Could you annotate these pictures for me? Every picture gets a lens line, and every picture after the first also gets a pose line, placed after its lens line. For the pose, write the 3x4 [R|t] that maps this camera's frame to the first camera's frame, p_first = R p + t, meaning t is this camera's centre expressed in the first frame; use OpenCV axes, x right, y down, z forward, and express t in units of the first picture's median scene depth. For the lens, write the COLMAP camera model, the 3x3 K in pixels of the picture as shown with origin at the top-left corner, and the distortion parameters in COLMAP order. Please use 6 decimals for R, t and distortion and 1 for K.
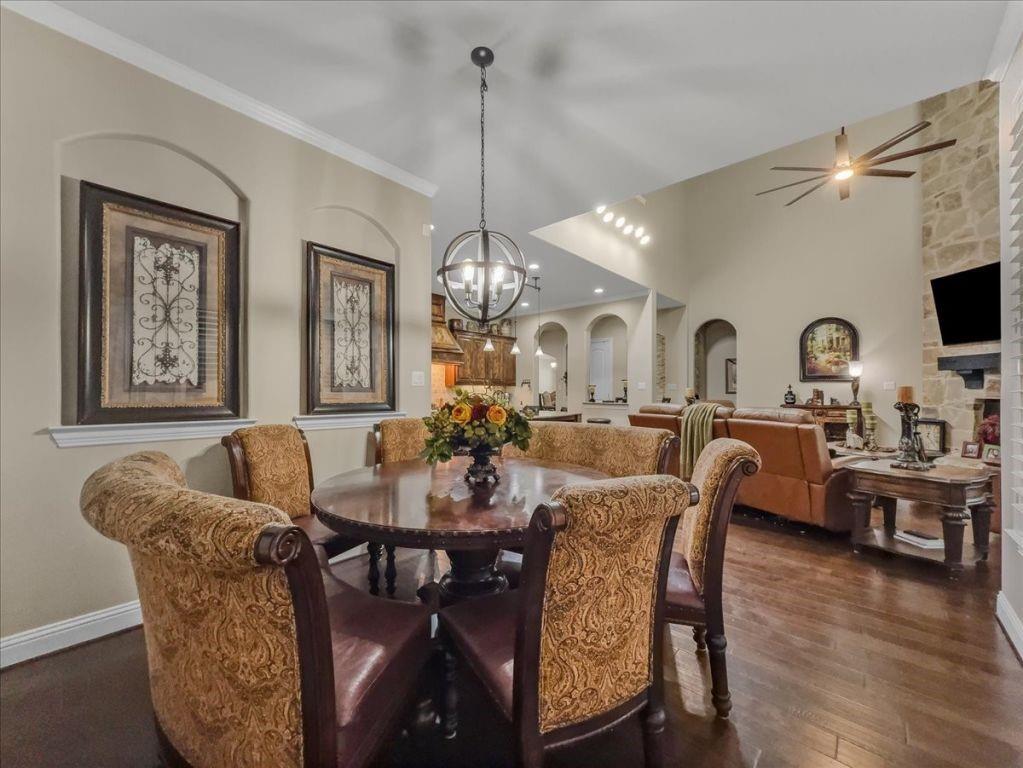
lens RADIAL K [[415.1, 0, 502.6], [0, 415.1, 389.2], [0, 0, 1]] dist [0.001094, 0.000537]
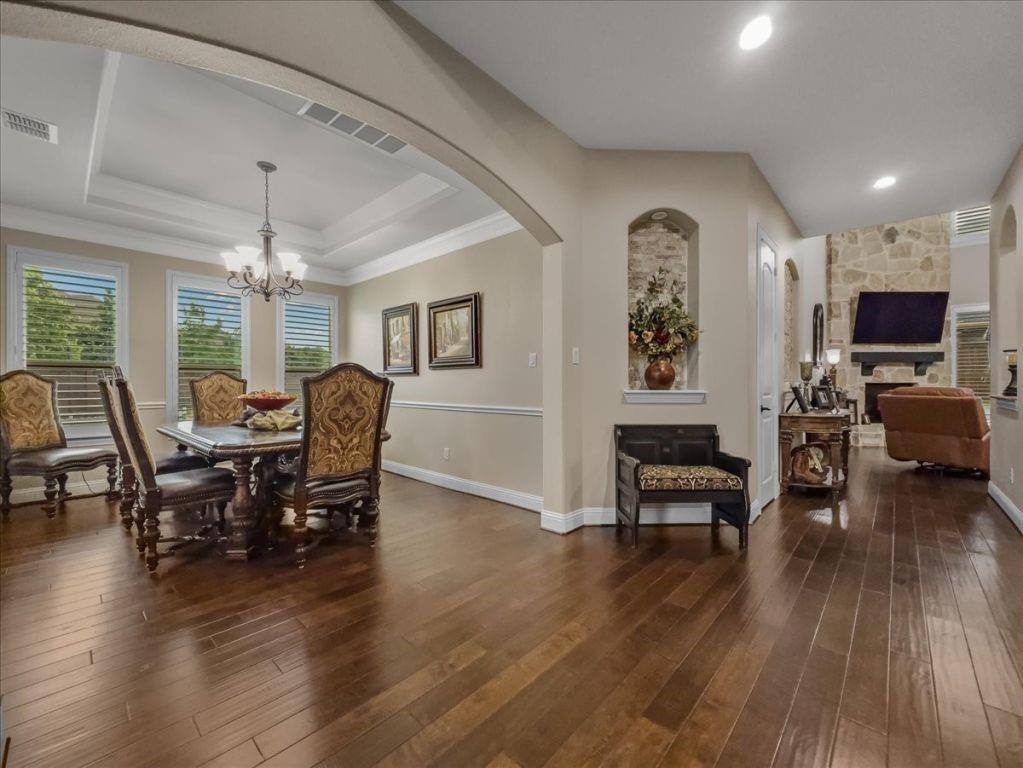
lens RADIAL K [[415.1, 0, 510.2], [0, 415.1, 382.8], [0, 0, 1]] dist [0.001094, 0.000537]
pose [[0.030712, 0.002634, 0.999525, -0.288231], [-0.007652, 0.999968, -0.002400, 0.032040], [-0.999499, -0.007574, 0.030731, 1.954537]]
